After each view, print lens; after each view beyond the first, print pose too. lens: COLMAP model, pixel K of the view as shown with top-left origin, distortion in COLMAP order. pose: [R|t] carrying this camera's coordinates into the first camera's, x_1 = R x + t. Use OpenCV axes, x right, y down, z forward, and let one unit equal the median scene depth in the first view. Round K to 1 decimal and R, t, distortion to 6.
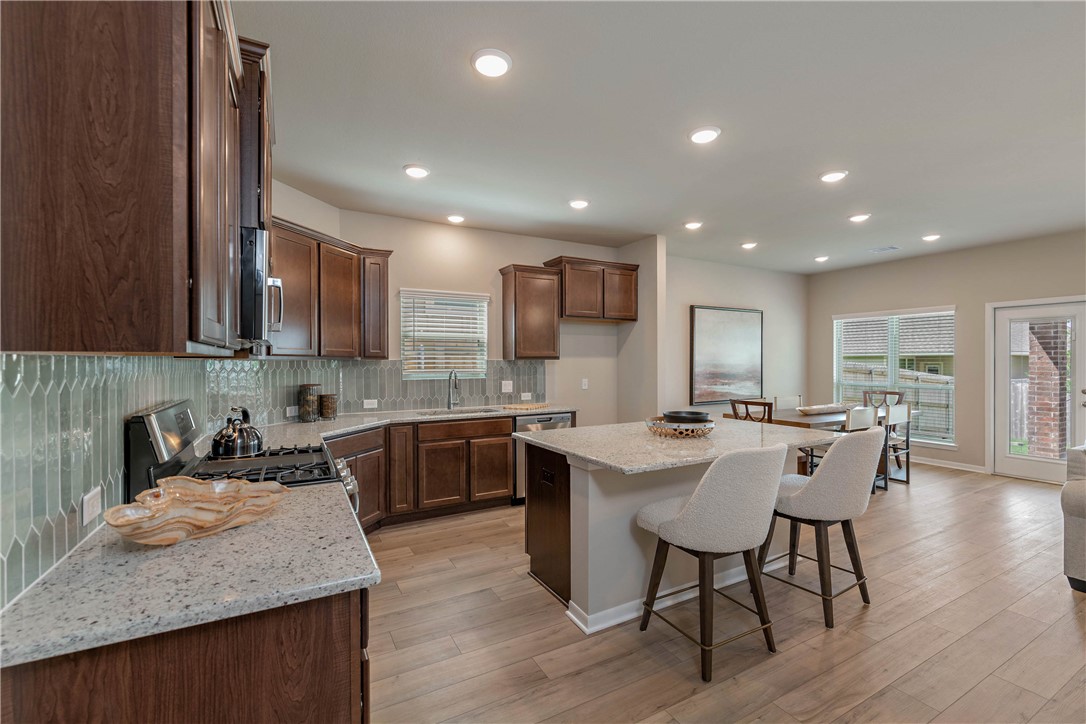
lens RADIAL K [[462.9, 0, 545.0], [0, 462.9, 359.8], [0, 0, 1]] dist [-0.000034, -0.000126]
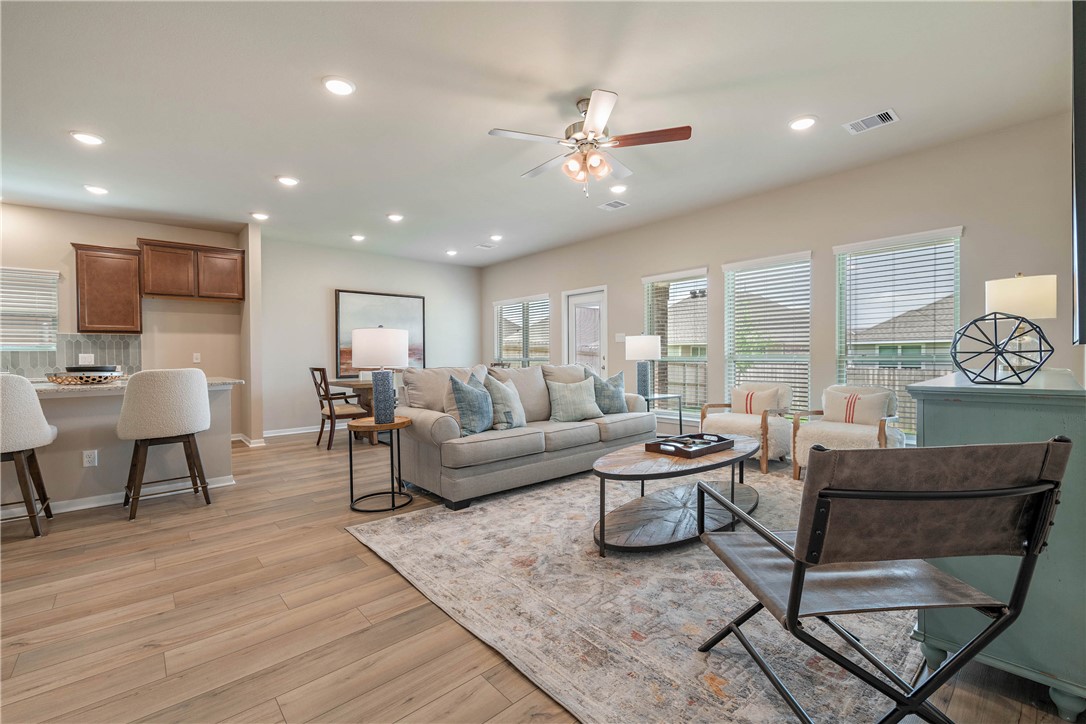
lens RADIAL K [[469.8, 0, 554.0], [0, 469.8, 351.2], [0, 0, 1]] dist [-0.000829, -0.000414]
pose [[0.973246, -0.008451, 0.229610, 0.629186], [0.011702, 0.999850, -0.012801, 0.059181], [-0.229468, 0.015145, 0.973198, -0.259036]]
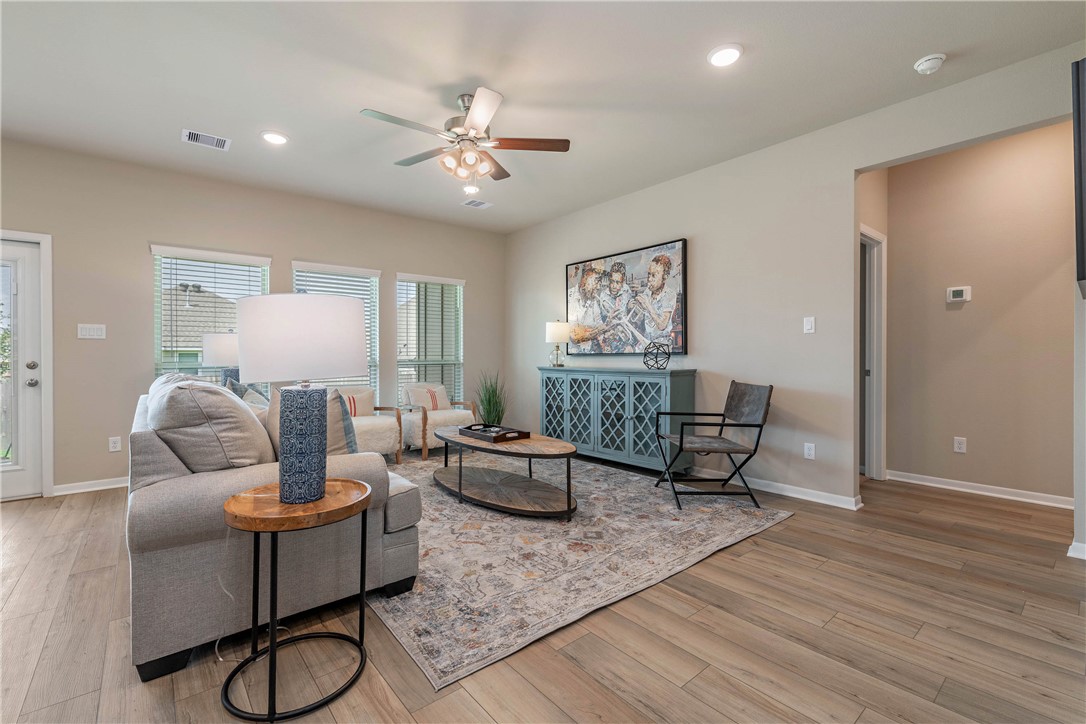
lens RADIAL K [[474.6, 0, 540.9], [0, 474.6, 357.7], [0, 0, 1]] dist [-0.000263, -0.000170]
pose [[-0.195373, 0.000668, 0.980729, 0.236733], [0.009792, 0.999951, 0.001270, 0.057097], [-0.980680, 0.009851, -0.195370, 0.309001]]
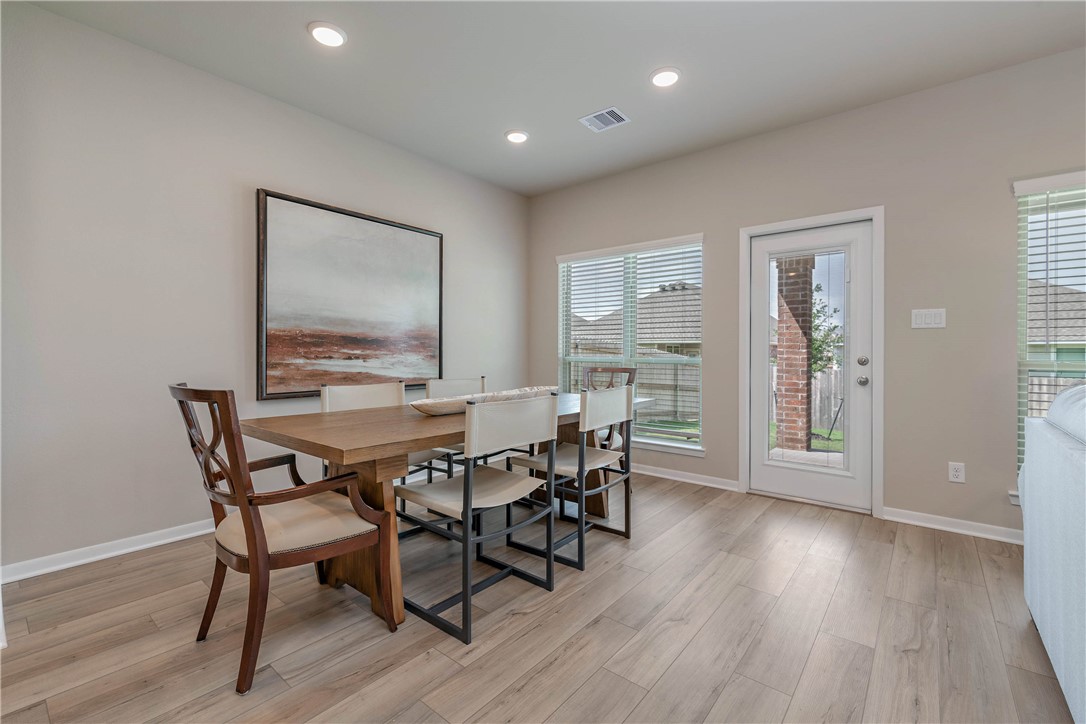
lens RADIAL K [[464.8, 0, 544.6], [0, 464.8, 351.2], [0, 0, 1]] dist [-0.002277, -0.000319]
pose [[0.928050, 0.006402, 0.372402, 0.455024], [-0.004873, 0.999975, -0.005047, 0.054226], [-0.372425, 0.002869, 0.928058, 0.496399]]
